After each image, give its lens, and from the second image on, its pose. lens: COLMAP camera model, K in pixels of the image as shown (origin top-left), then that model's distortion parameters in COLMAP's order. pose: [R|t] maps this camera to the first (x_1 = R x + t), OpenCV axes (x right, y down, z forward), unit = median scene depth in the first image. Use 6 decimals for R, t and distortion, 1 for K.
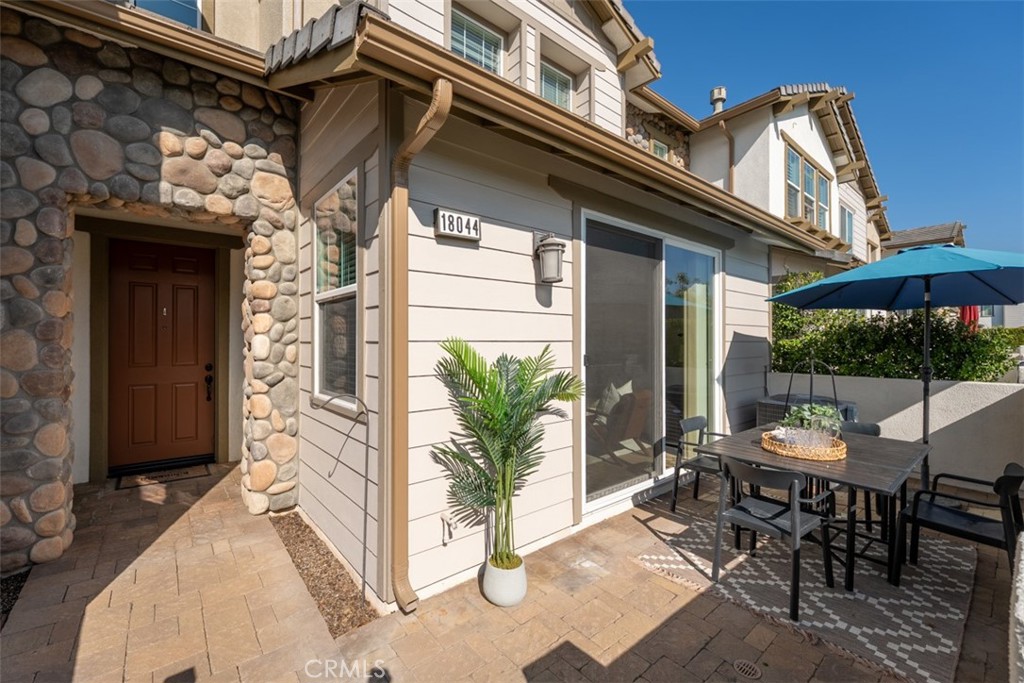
lens RADIAL K [[407.1, 0, 519.2], [0, 407.1, 343.2], [0, 0, 1]] dist [0.000114, -0.000990]
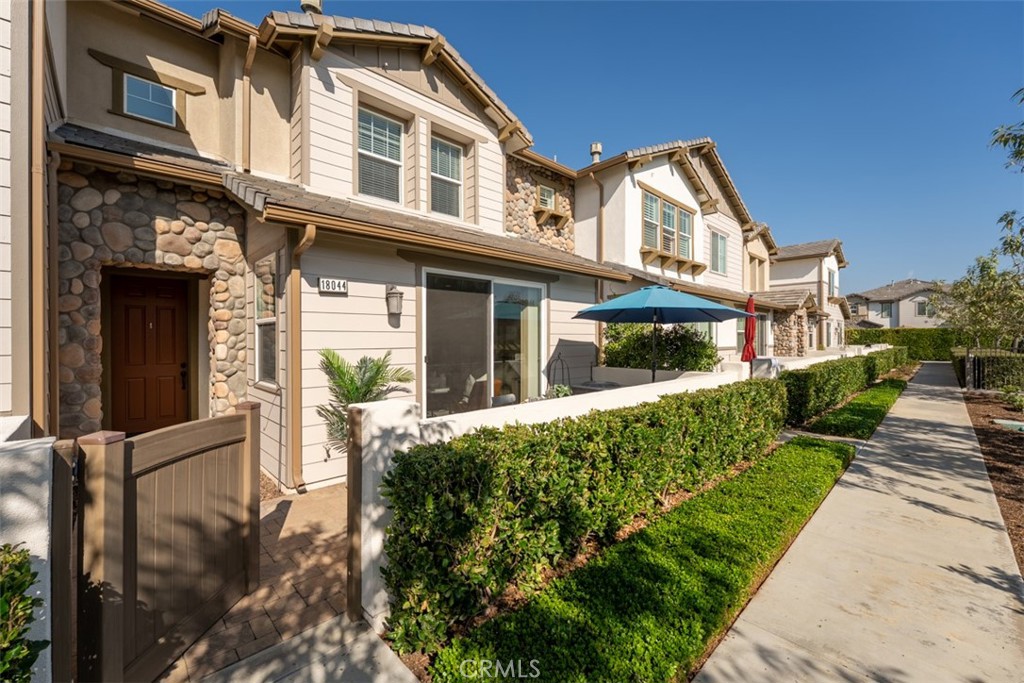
lens RADIAL K [[407.1, 0, 514.8], [0, 407.1, 343.2], [0, 0, 1]] dist [0.000114, -0.000990]
pose [[0.998635, -0.003022, 0.052139, 0.452314], [0.002709, 0.999978, 0.006069, -0.033399], [-0.052156, -0.005919, 0.998621, -0.683584]]
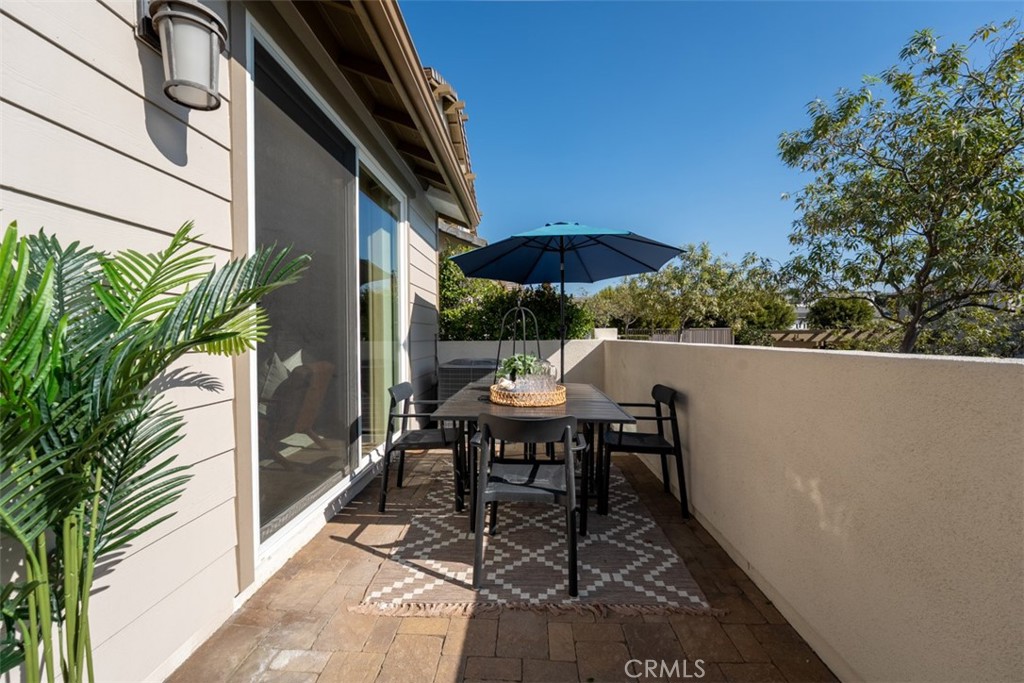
lens RADIAL K [[407.1, 0, 484.1], [0, 407.1, 341.8], [0, 0, 1]] dist [0.000114, -0.000990]
pose [[0.697624, -0.015012, 0.716307, -0.022422], [0.013225, 0.999880, 0.008076, 0.114997], [-0.716342, 0.003839, 0.697739, 0.400406]]
